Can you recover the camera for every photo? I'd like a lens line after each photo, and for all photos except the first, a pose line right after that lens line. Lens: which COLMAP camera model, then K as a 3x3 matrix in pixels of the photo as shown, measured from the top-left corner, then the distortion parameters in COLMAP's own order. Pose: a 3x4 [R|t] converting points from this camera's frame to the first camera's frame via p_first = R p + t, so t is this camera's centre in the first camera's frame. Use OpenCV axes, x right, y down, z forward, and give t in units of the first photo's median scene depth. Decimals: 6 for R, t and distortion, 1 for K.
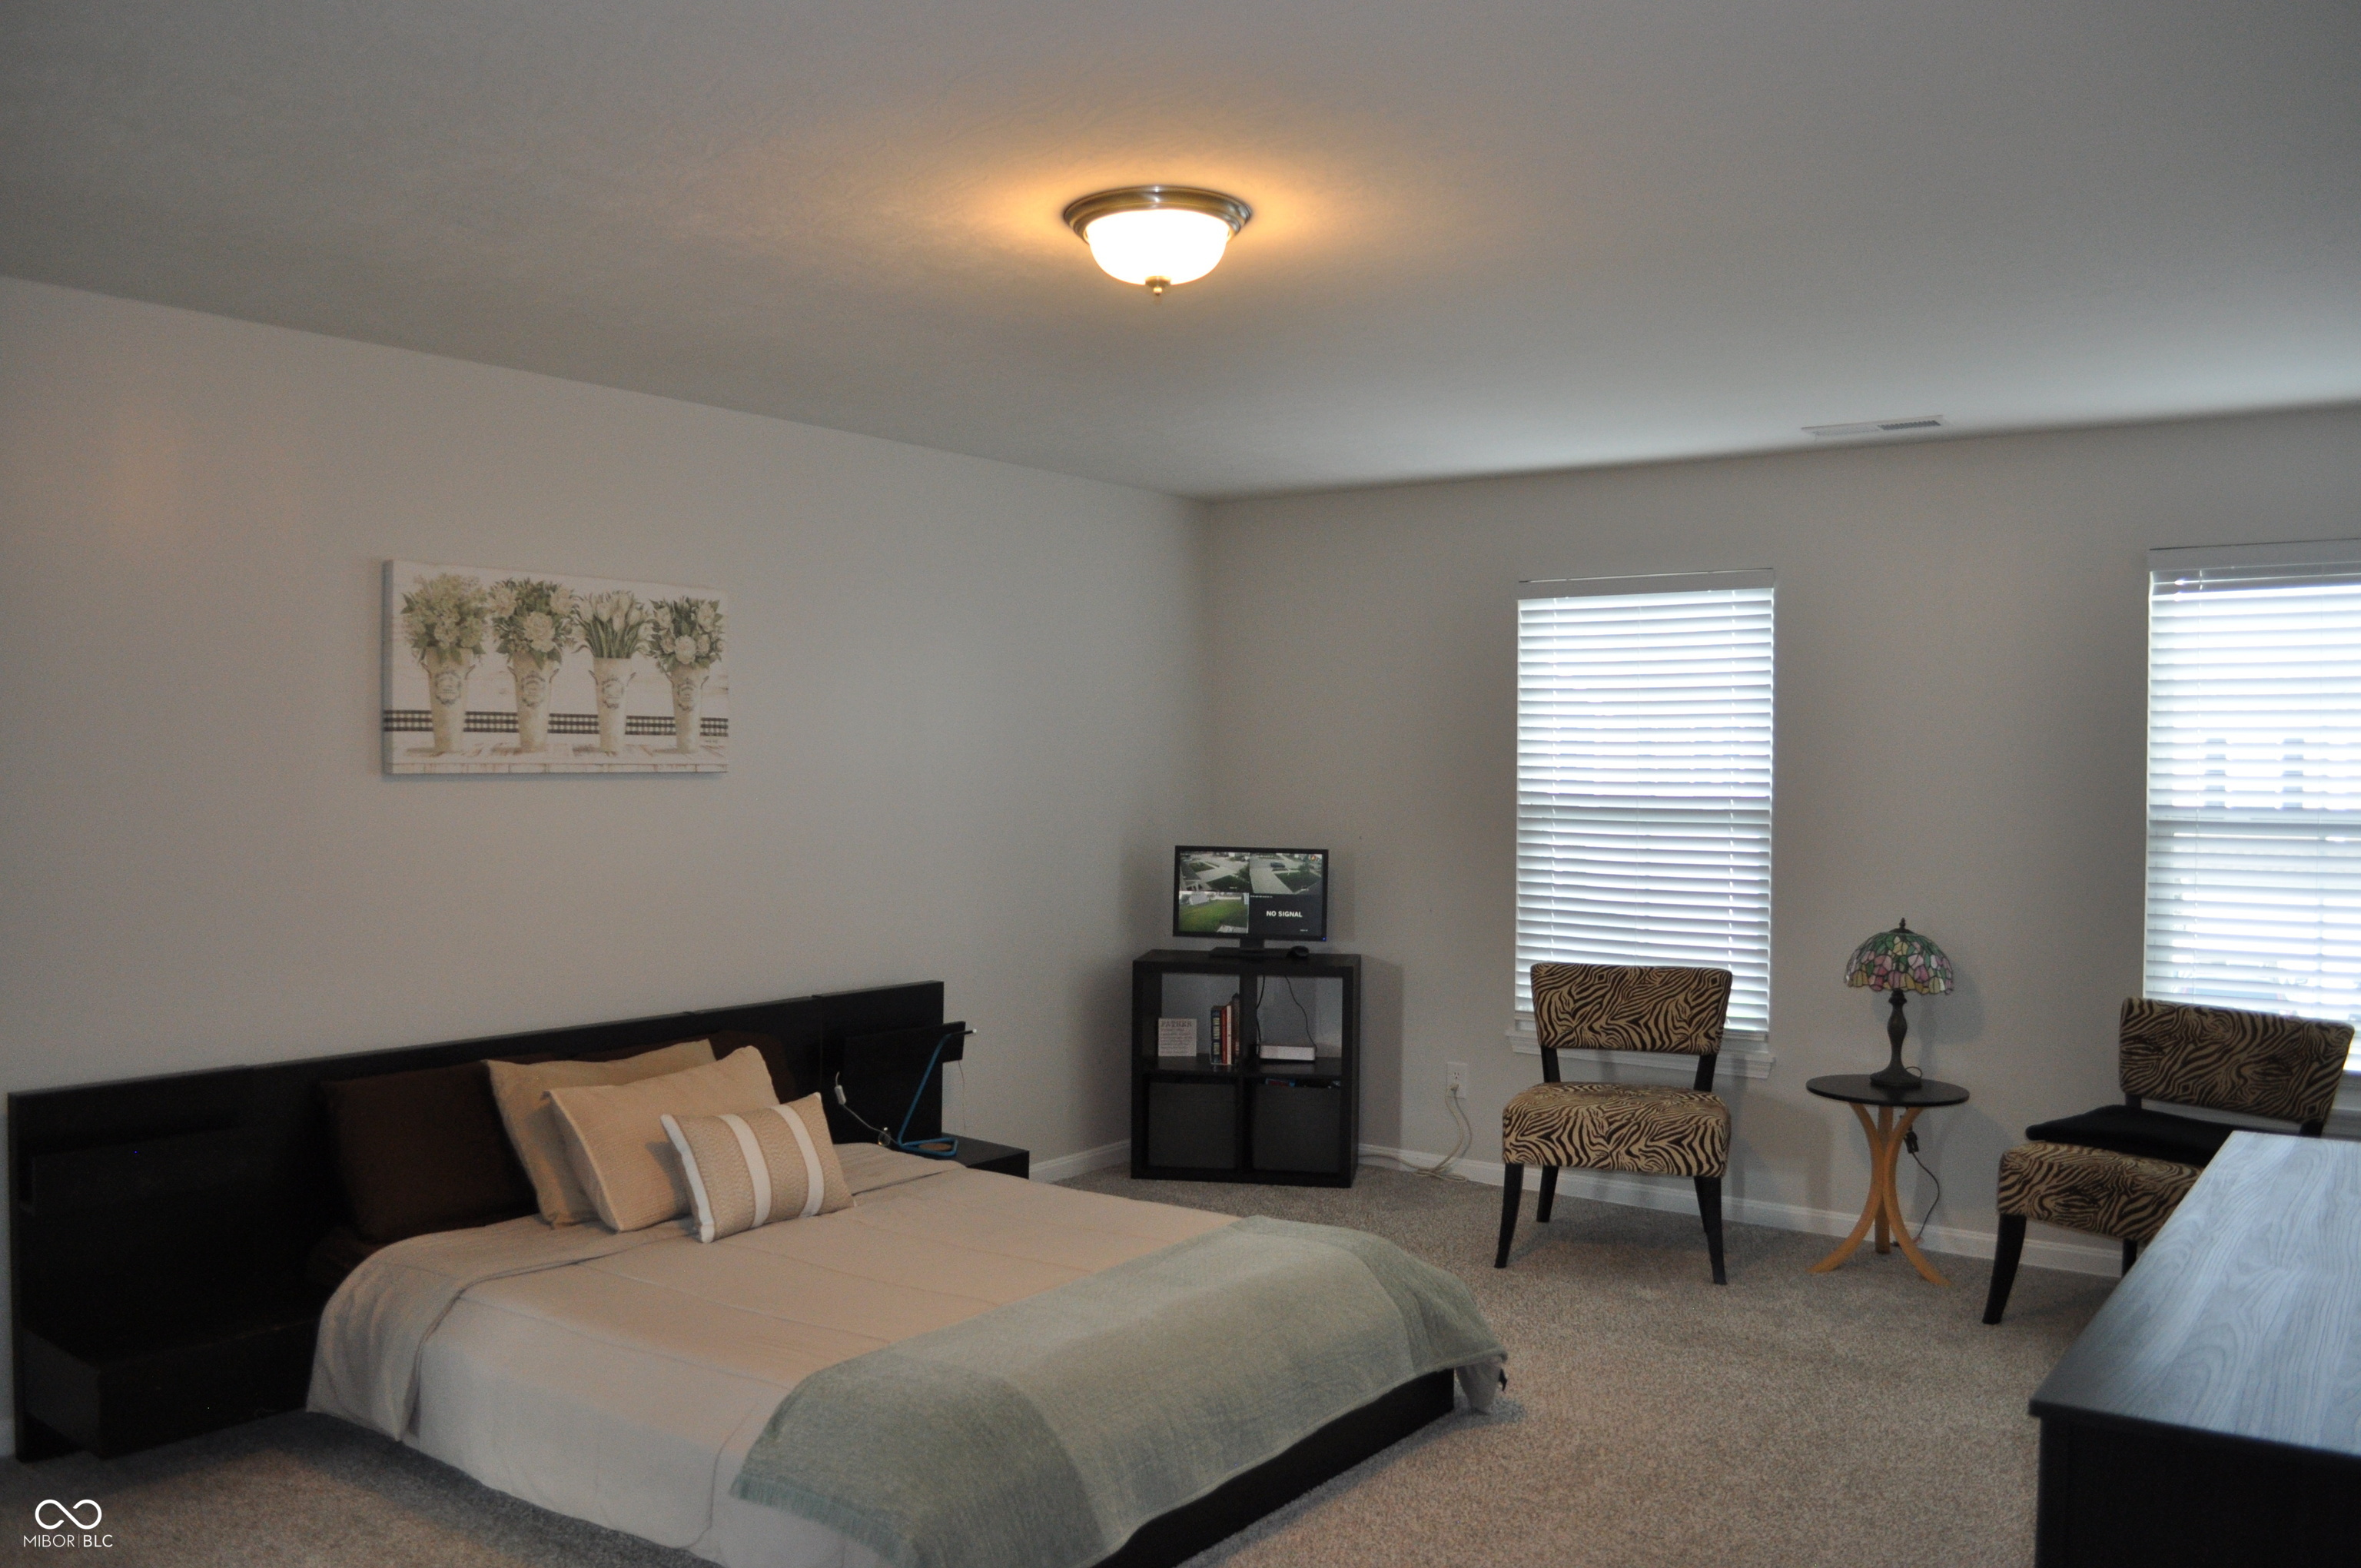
lens RADIAL K [[1939.6, 0, 1180.5], [0, 1939.6, 784.0], [0, 0, 1]] dist [-0.004102, -0.005967]
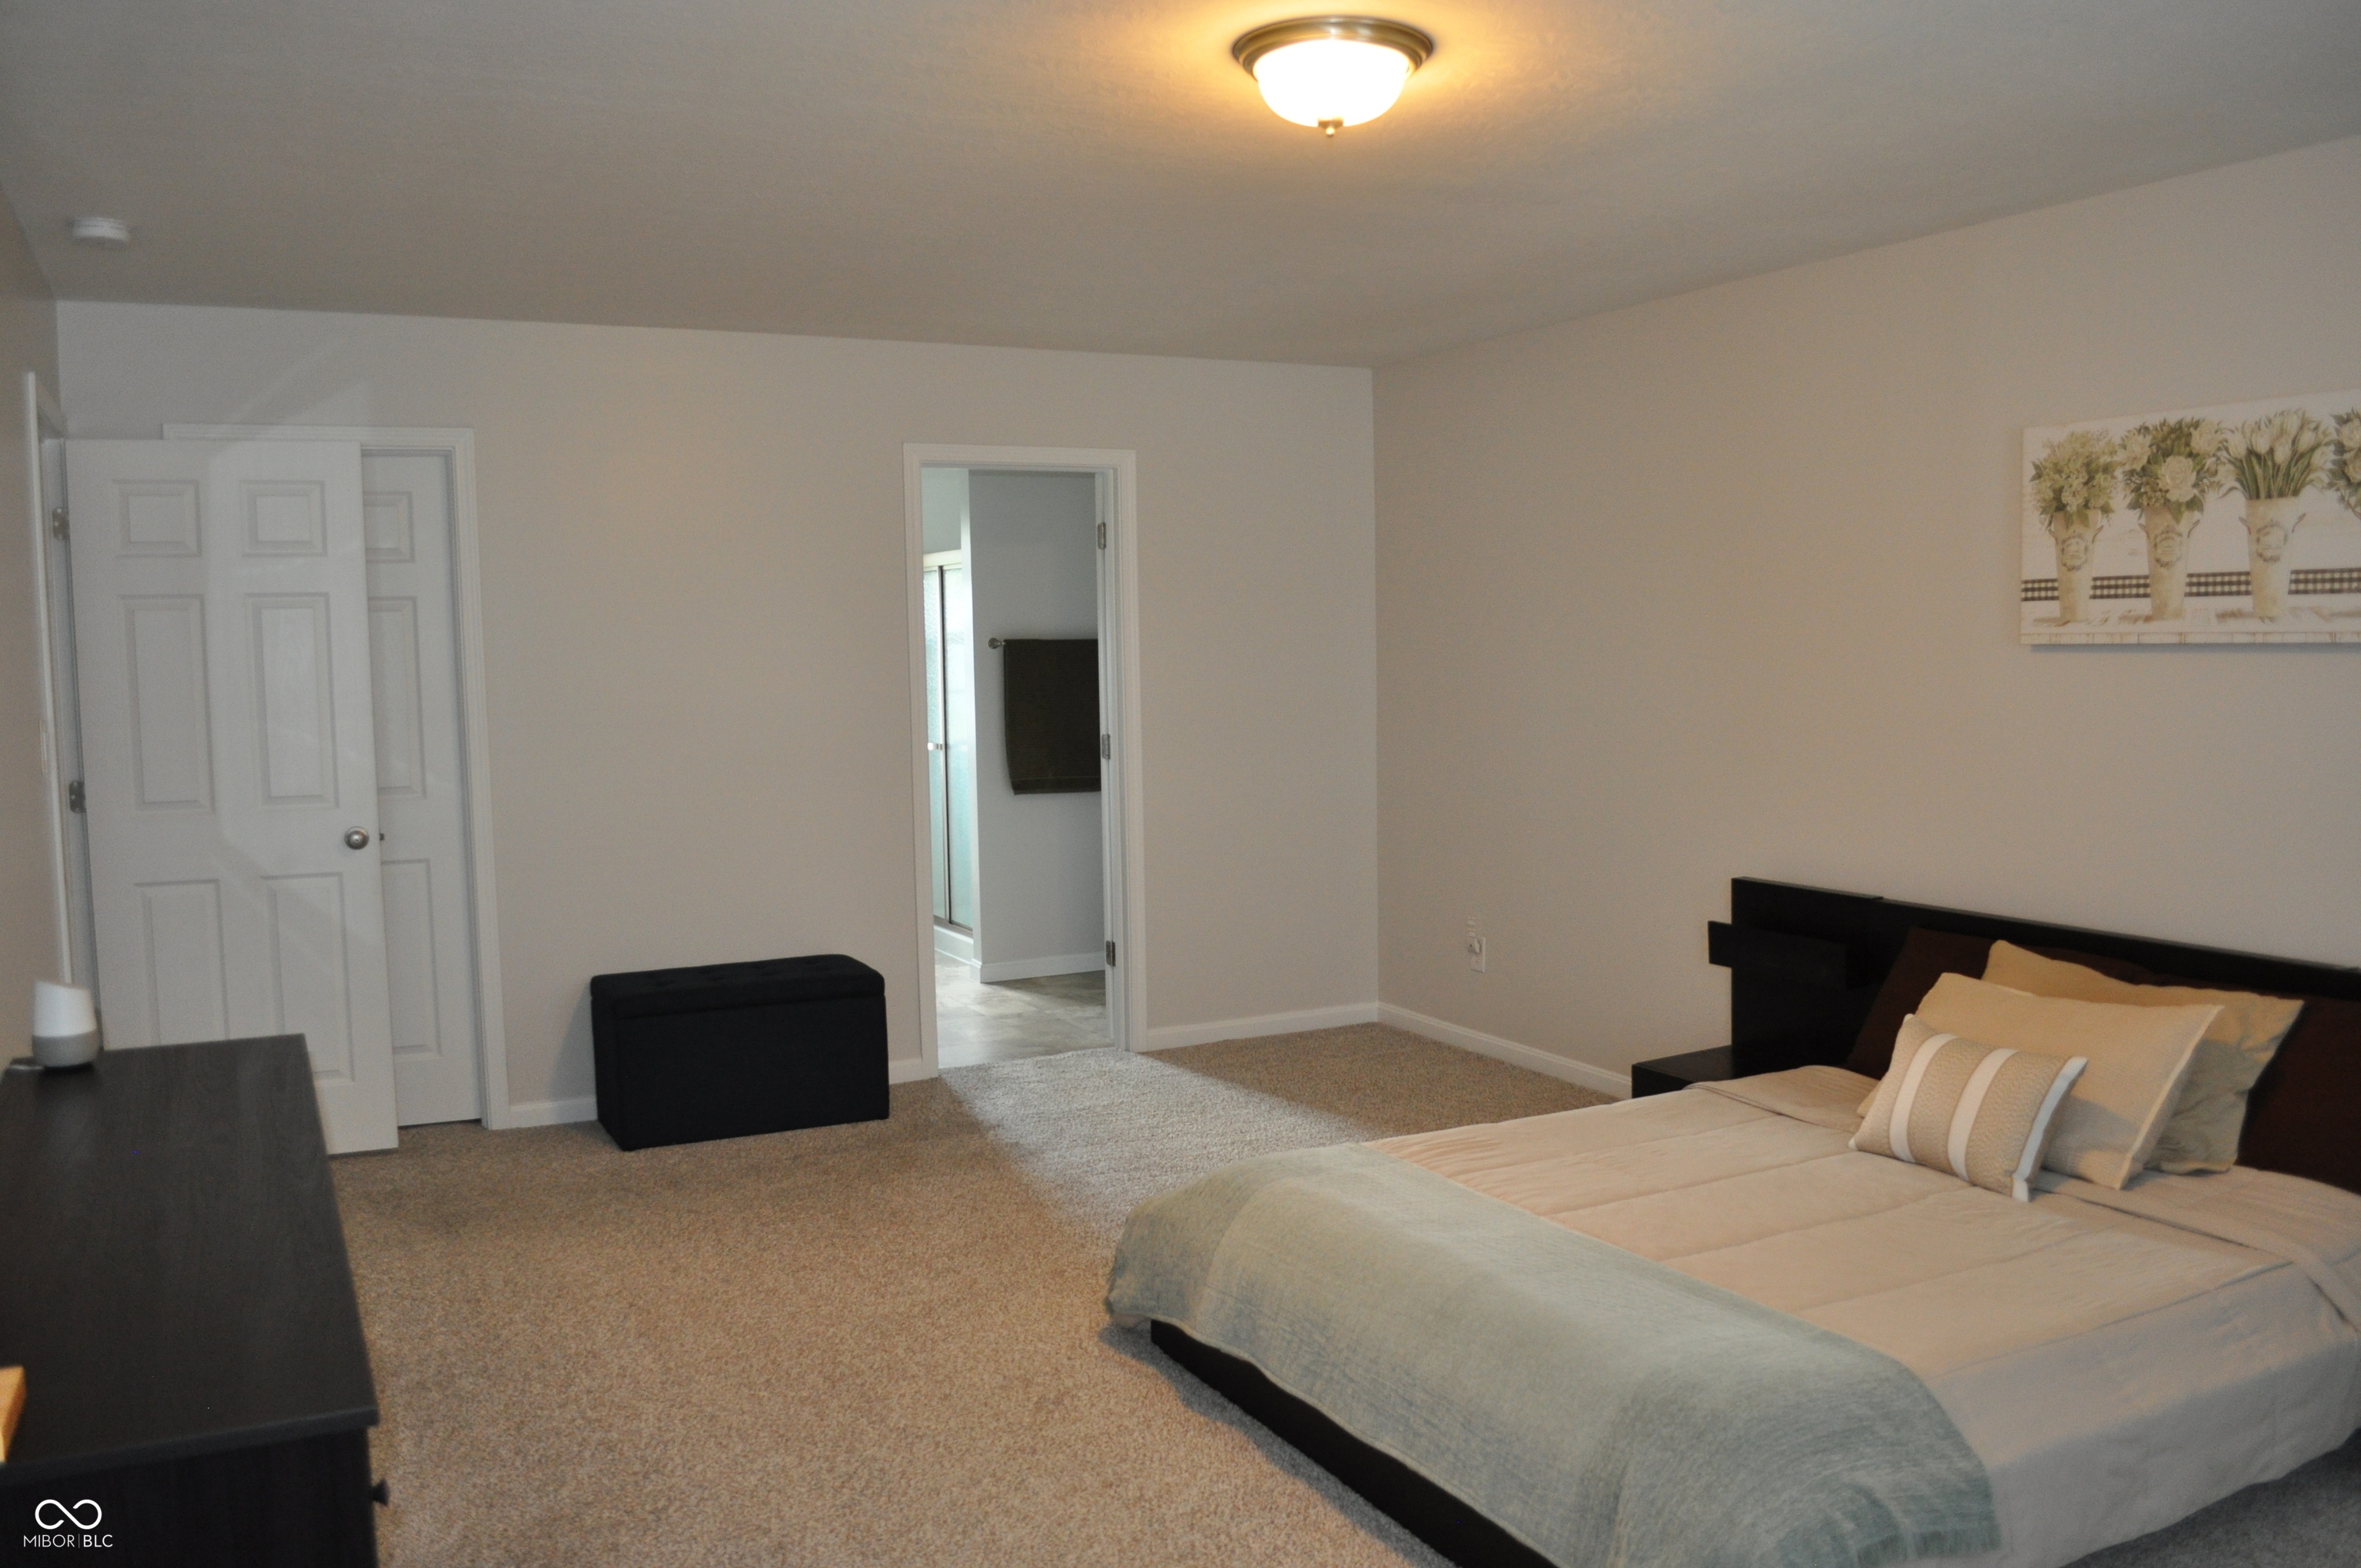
lens RADIAL K [[1939.6, 0, 1180.5], [0, 1939.6, 784.0], [0, 0, 1]] dist [-0.004102, -0.005967]
pose [[-0.427481, 0.069770, -0.901328, 0.645317], [-0.000617, 0.996995, 0.077469, -0.009896], [0.904024, 0.033672, -0.426153, 0.975668]]
